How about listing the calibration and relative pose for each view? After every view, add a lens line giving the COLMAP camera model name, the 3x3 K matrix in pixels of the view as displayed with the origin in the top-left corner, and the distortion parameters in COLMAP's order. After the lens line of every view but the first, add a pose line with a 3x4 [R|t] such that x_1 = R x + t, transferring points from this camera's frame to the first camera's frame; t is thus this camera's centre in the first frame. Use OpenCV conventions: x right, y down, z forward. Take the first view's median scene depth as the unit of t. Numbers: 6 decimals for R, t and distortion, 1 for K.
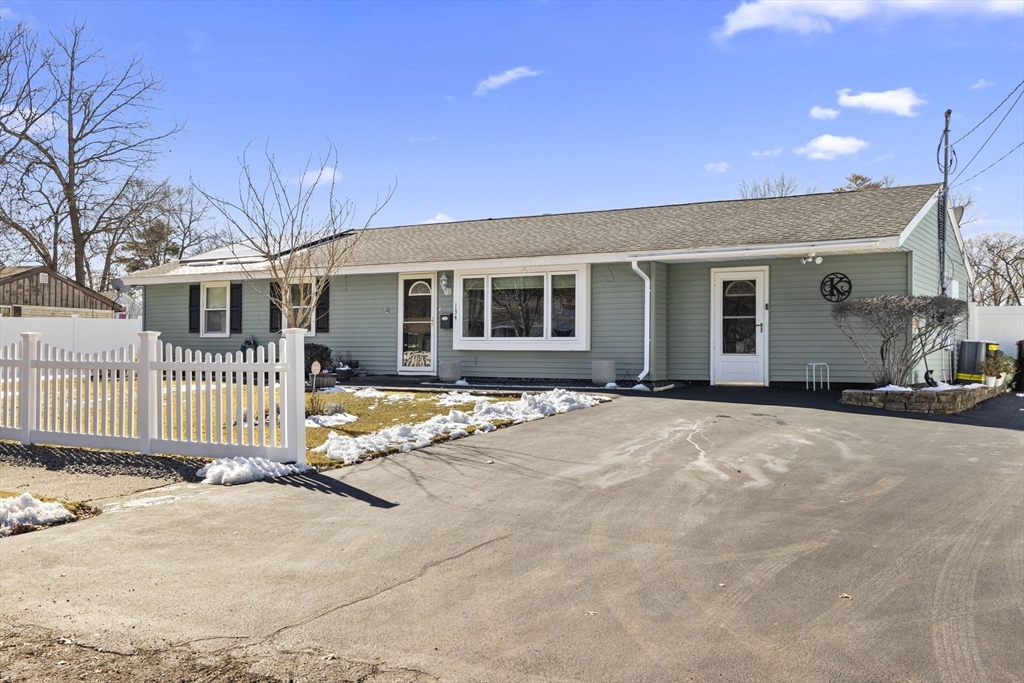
lens RADIAL K [[463.0, 0, 513.0], [0, 463.0, 343.1], [0, 0, 1]] dist [-0.001430, 0.000705]
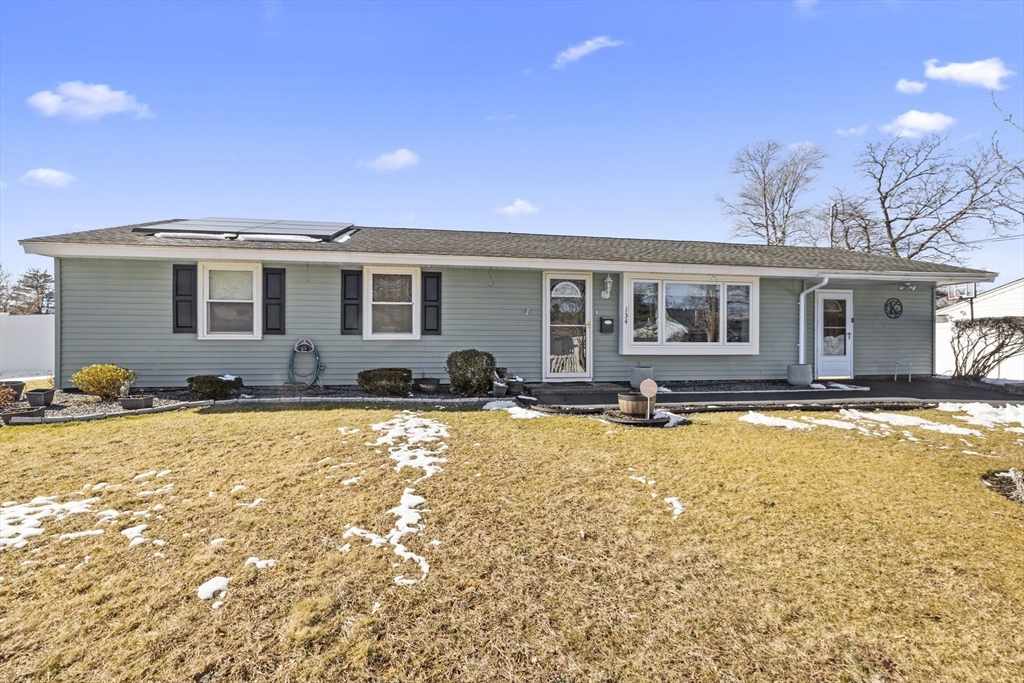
lens RADIAL K [[463.0, 0, 513.0], [0, 463.0, 343.1], [0, 0, 1]] dist [-0.001430, 0.000705]
pose [[0.902155, 0.003999, 0.431395, -0.703805], [-0.001188, 0.999976, -0.006784, -0.002860], [-0.431411, 0.005608, 0.902138, 0.197031]]
